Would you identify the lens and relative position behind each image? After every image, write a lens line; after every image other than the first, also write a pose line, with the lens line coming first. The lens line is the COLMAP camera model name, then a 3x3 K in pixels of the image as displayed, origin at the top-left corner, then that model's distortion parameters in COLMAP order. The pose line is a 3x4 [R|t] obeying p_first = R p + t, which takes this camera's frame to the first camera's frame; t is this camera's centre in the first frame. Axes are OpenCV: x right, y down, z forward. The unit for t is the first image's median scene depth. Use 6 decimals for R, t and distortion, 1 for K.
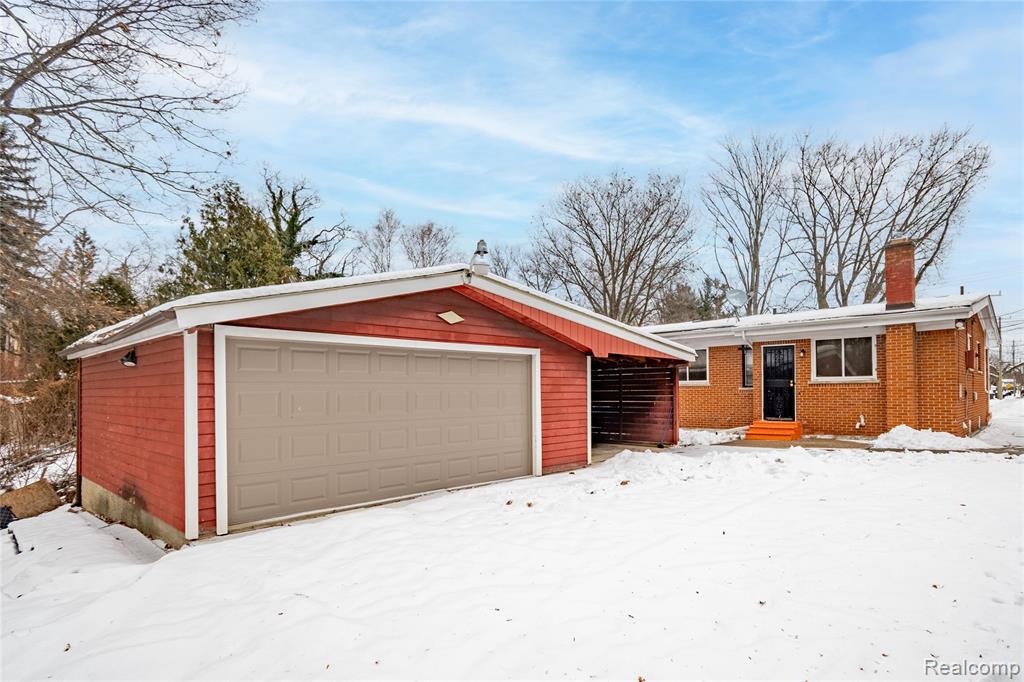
lens RADIAL K [[544.1, 0, 511.5], [0, 544.1, 385.8], [0, 0, 1]] dist [0.005502, 0.001215]
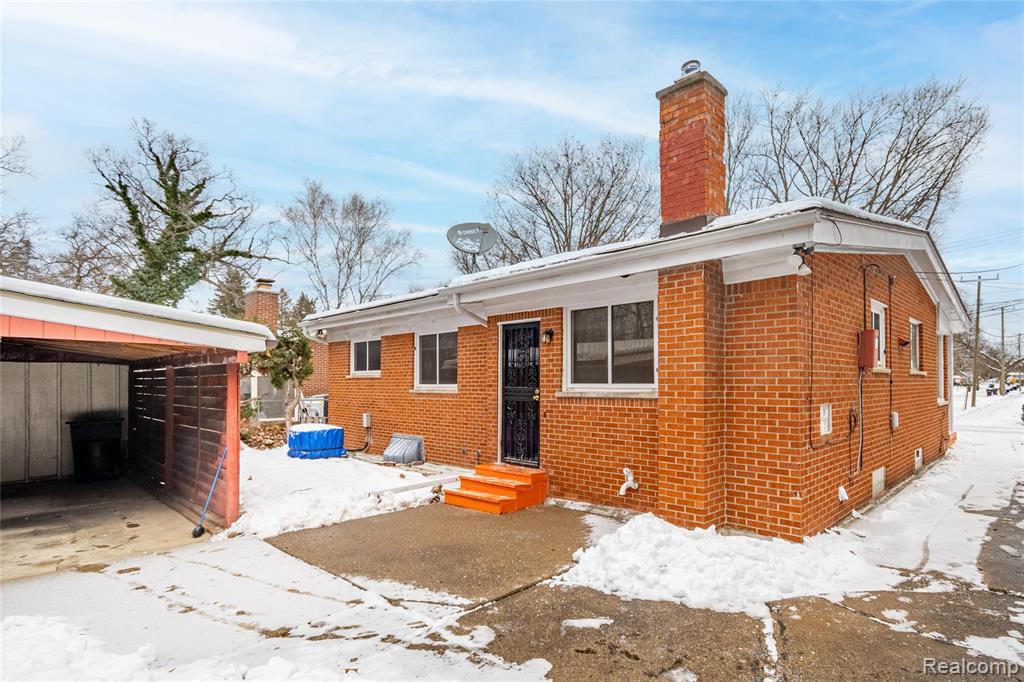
lens RADIAL K [[532.6, 0, 512.7], [0, 532.6, 380.7], [0, 0, 1]] dist [-0.001743, 0.000486]
pose [[0.999794, 0.005088, -0.019667, 0.514282], [-0.004933, 0.999956, 0.007934, -0.022320], [0.019706, -0.007835, 0.999775, 0.506012]]
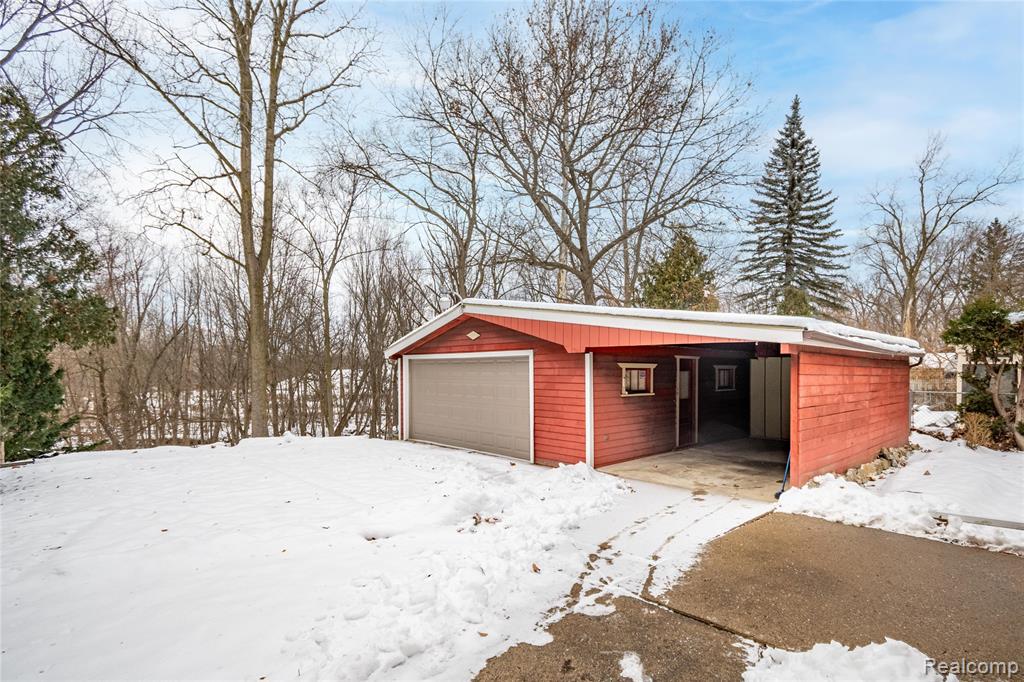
lens RADIAL K [[500.9, 0, 597.1], [0, 500.9, 371.0], [0, 0, 1]] dist [0.000892, 0.000144]
pose [[0.049225, 0.008396, -0.998752, 0.705376], [0.004109, 0.999955, 0.008609, -0.021430], [0.998779, -0.004527, 0.049189, 0.704480]]
